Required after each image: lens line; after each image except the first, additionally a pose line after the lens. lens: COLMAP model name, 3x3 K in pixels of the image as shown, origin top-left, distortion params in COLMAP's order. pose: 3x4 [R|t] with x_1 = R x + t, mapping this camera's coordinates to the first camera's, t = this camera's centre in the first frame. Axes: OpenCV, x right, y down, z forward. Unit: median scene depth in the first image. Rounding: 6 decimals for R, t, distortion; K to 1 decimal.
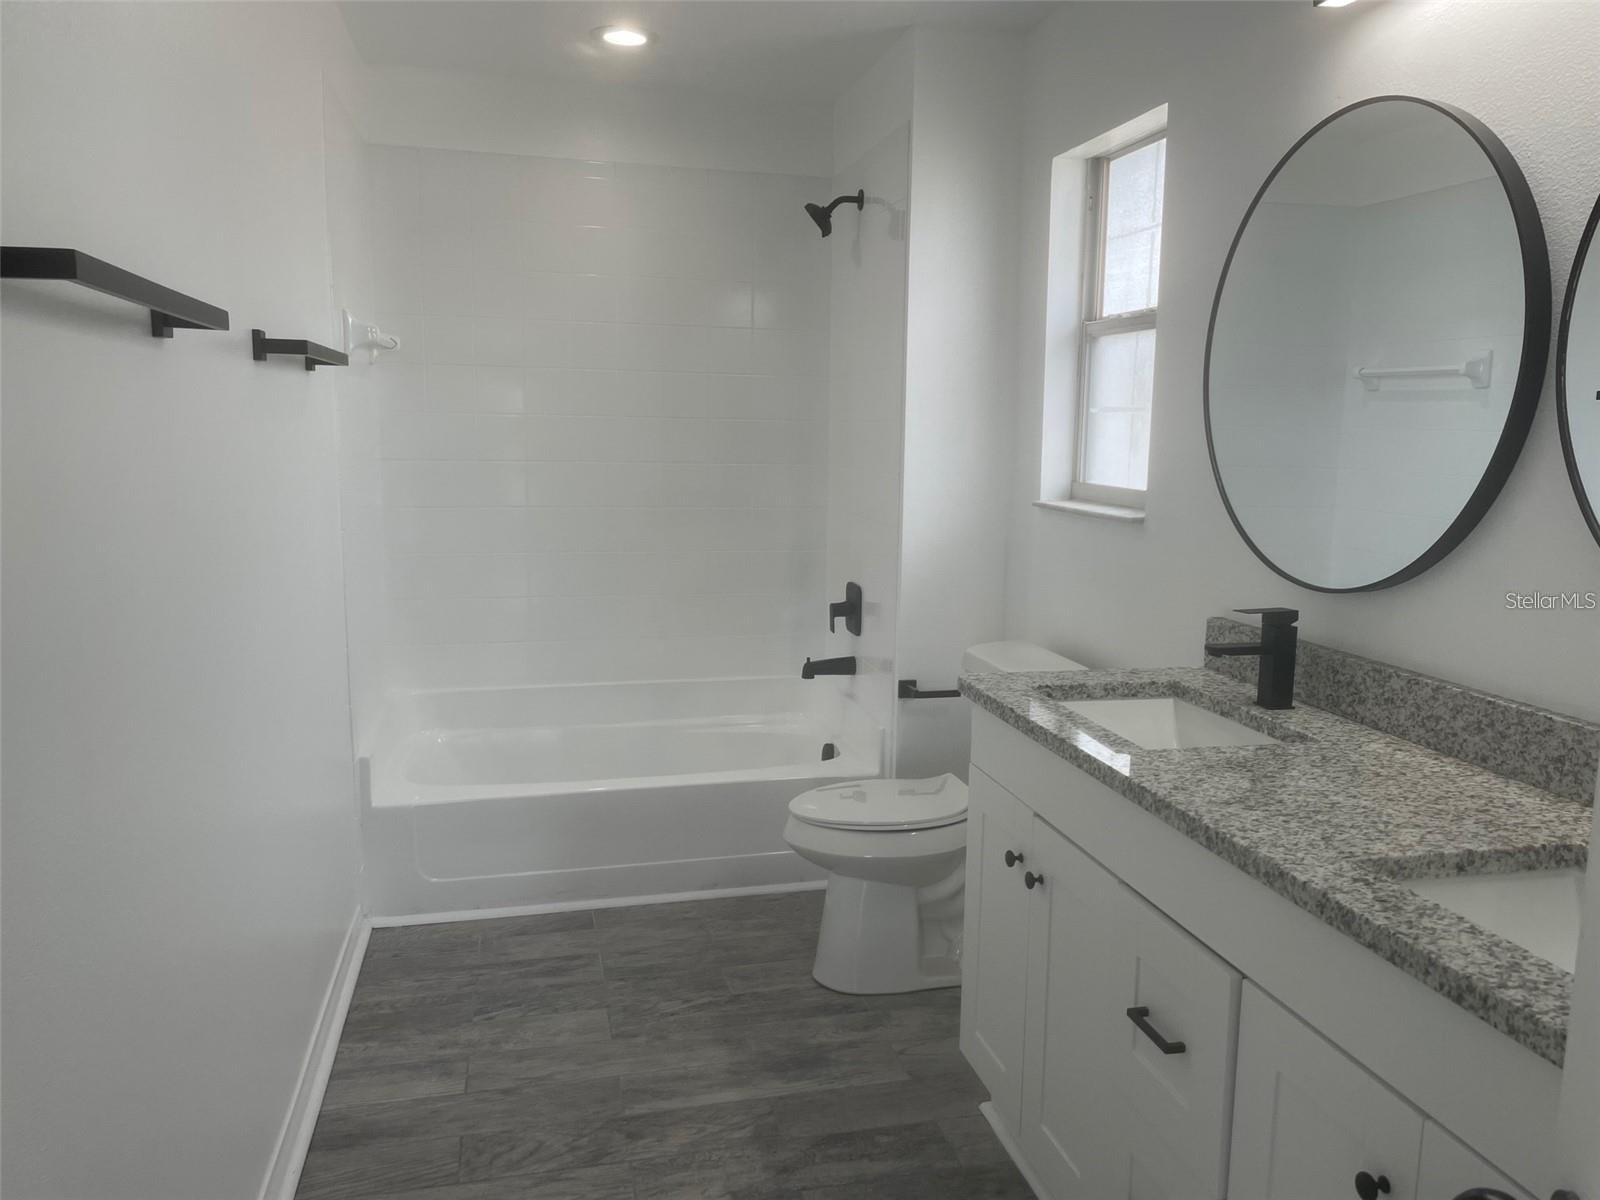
lens RADIAL K [[1259.8, 0, 813.4], [0, 1259.8, 616.7], [0, 0, 1]] dist [0.088323, -0.101888]
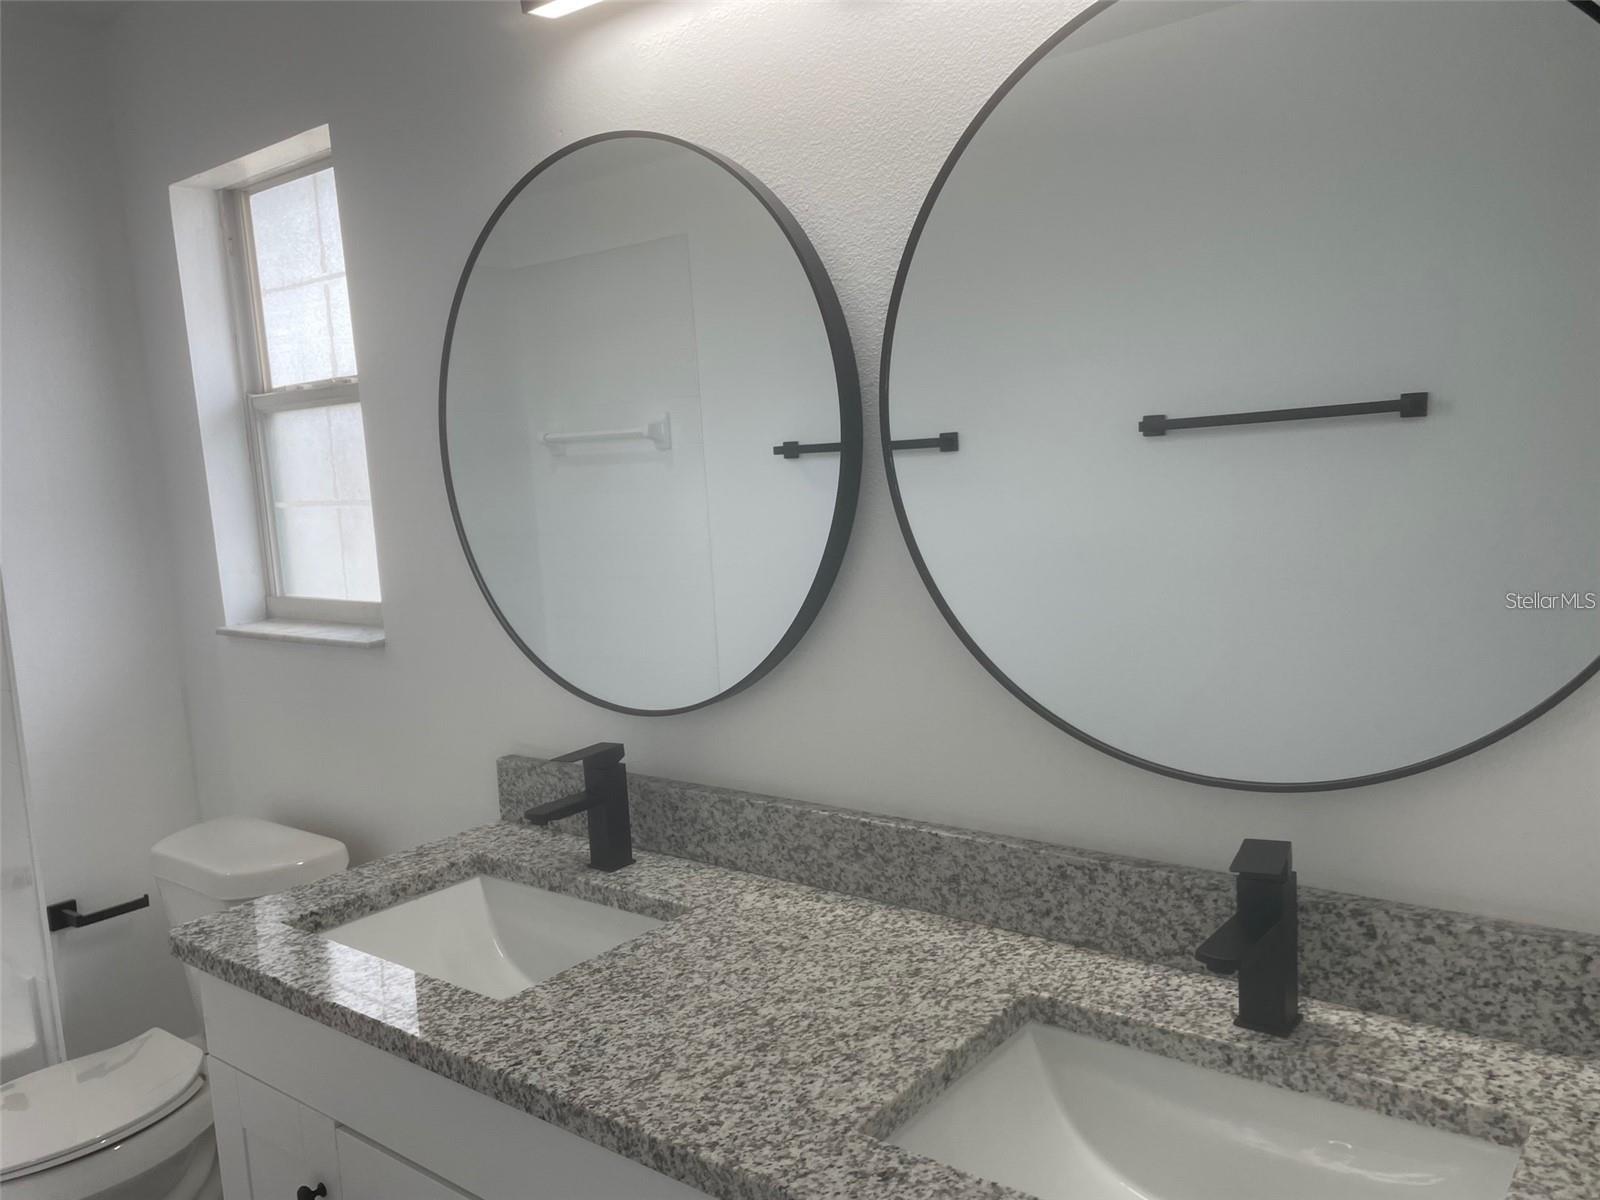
lens RADIAL K [[1221.1, 0, 810.8], [0, 1221.1, 599.9], [0, 0, 1]] dist [0.080255, -0.102879]
pose [[0.784136, -0.132170, 0.606351, 0.007485], [0.162091, 0.986761, 0.005473, -0.066562], [-0.599046, 0.093993, 0.795178, 0.238012]]
